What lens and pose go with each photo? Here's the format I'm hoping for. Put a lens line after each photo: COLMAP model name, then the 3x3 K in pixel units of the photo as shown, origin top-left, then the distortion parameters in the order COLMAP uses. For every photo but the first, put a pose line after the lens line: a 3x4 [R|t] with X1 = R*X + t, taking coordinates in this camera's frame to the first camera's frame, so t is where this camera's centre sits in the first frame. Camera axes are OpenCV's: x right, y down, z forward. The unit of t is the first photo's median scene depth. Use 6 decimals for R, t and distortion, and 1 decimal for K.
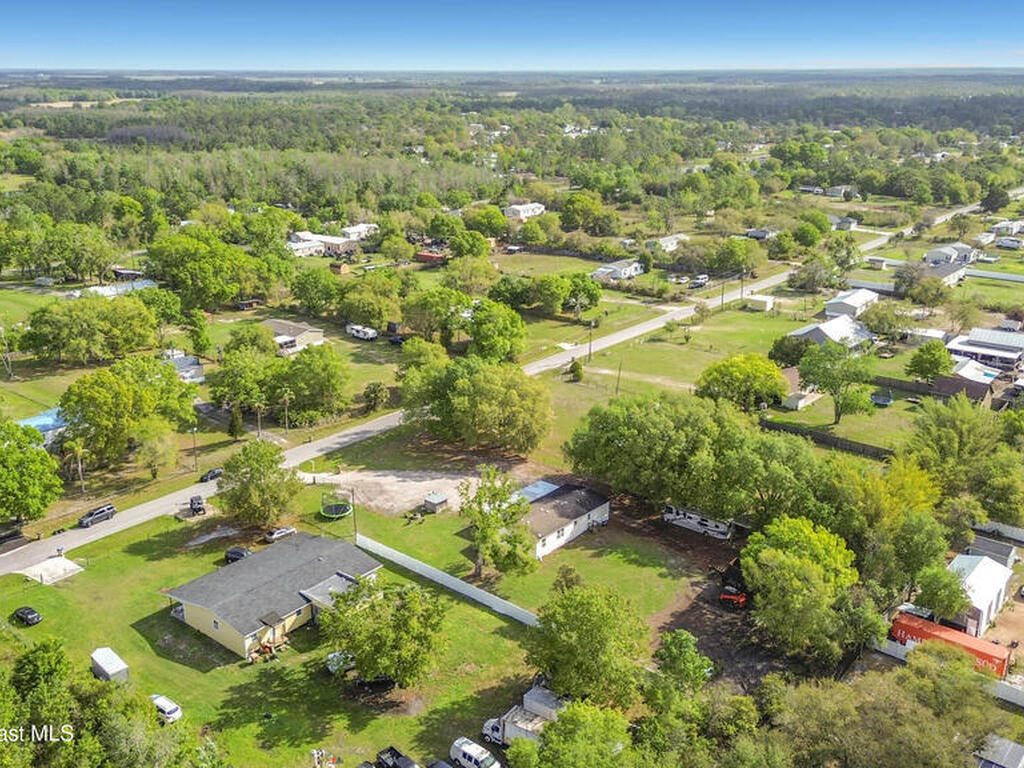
lens RADIAL K [[946.7, 0, 539.5], [0, 946.7, 383.0], [0, 0, 1]] dist [0.121093, -0.231695]
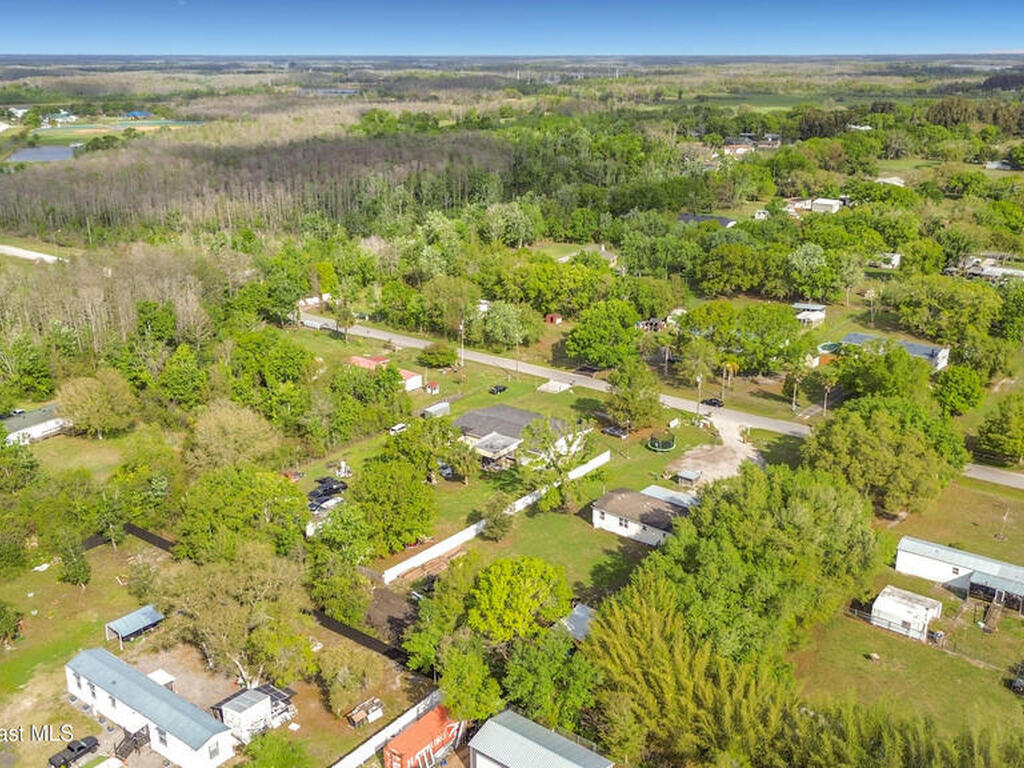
lens RADIAL K [[946.7, 0, 539.5], [0, 946.7, 383.0], [0, 0, 1]] dist [0.121093, -0.231695]
pose [[0.055899, 0.323856, -0.944453, 0.561313], [-0.311243, 0.904449, 0.291718, -0.150553], [0.948685, 0.277648, 0.151355, 0.429221]]
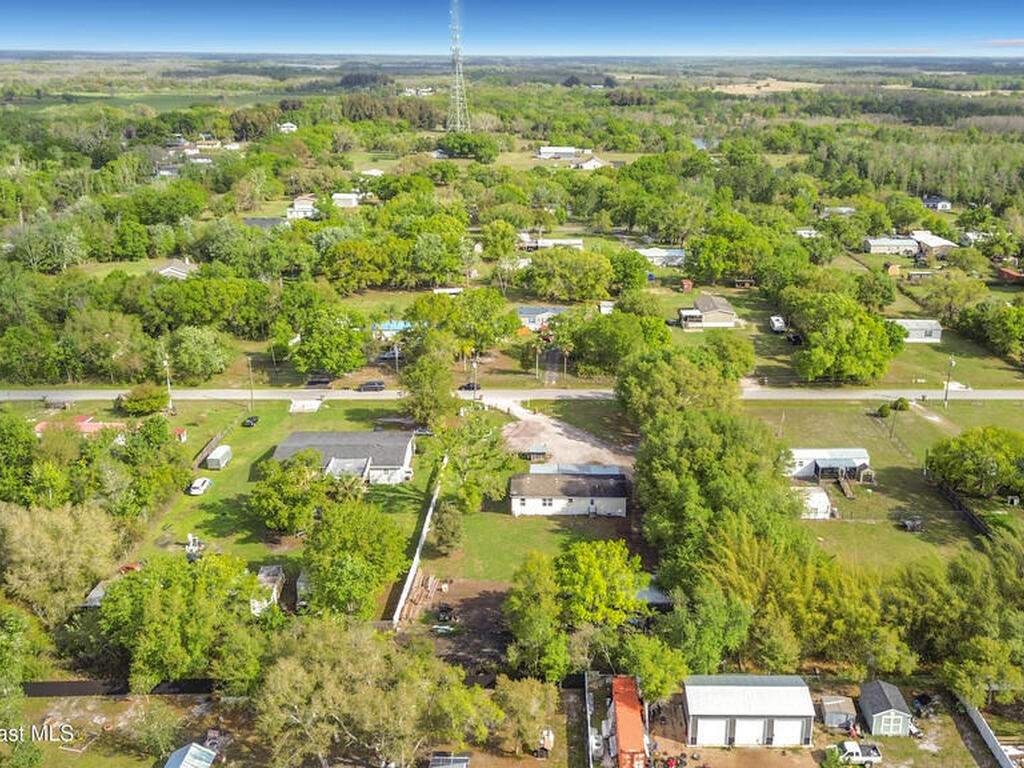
lens RADIAL K [[946.7, 0, 539.5], [0, 946.7, 383.0], [0, 0, 1]] dist [0.121093, -0.231695]
pose [[0.648272, 0.250018, -0.719190, 0.448905], [-0.242882, 0.963109, 0.115881, -0.055996], [0.721631, 0.099556, 0.685082, 0.147457]]
